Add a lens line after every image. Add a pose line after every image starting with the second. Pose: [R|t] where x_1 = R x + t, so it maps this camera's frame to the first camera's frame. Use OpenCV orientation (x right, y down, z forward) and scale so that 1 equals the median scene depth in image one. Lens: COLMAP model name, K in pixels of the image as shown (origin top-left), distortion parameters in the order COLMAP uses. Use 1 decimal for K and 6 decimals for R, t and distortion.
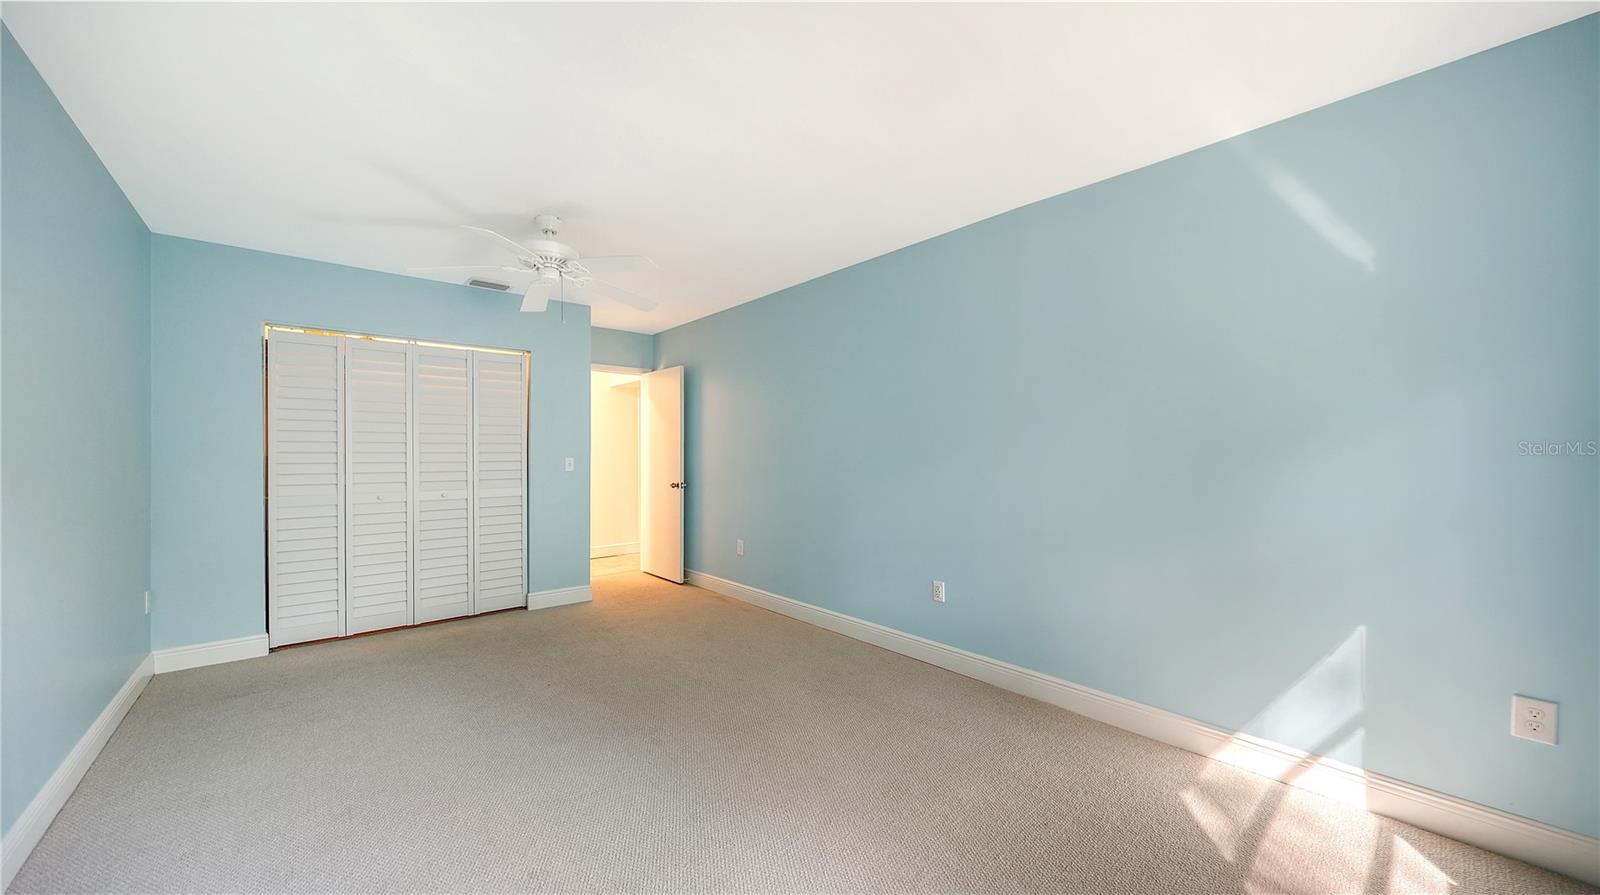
lens RADIAL K [[560.1, 0, 800.1], [0, 560.1, 439.5], [0, 0, 1]] dist [-0.000489, -0.000121]
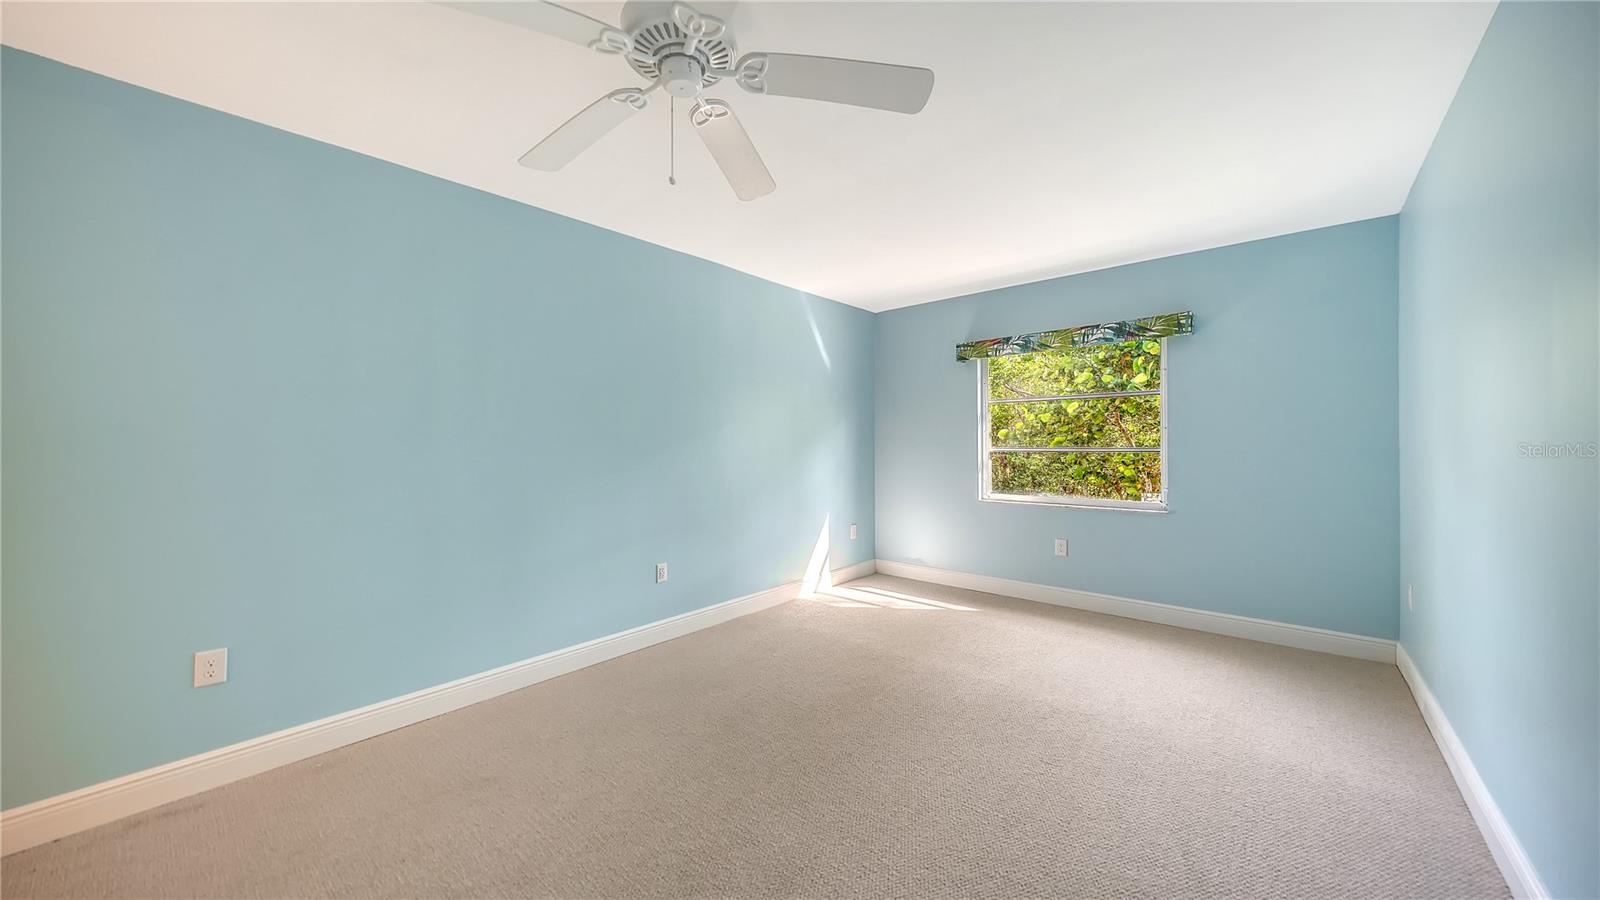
lens RADIAL K [[560.1, 0, 800.1], [0, 560.1, 442.0], [0, 0, 1]] dist [-0.000489, -0.000121]
pose [[-0.146370, 0.011496, 0.989163, -1.321351], [-0.008516, 0.999881, -0.012880, 0.053931], [-0.989193, -0.010309, -0.146255, 1.408765]]
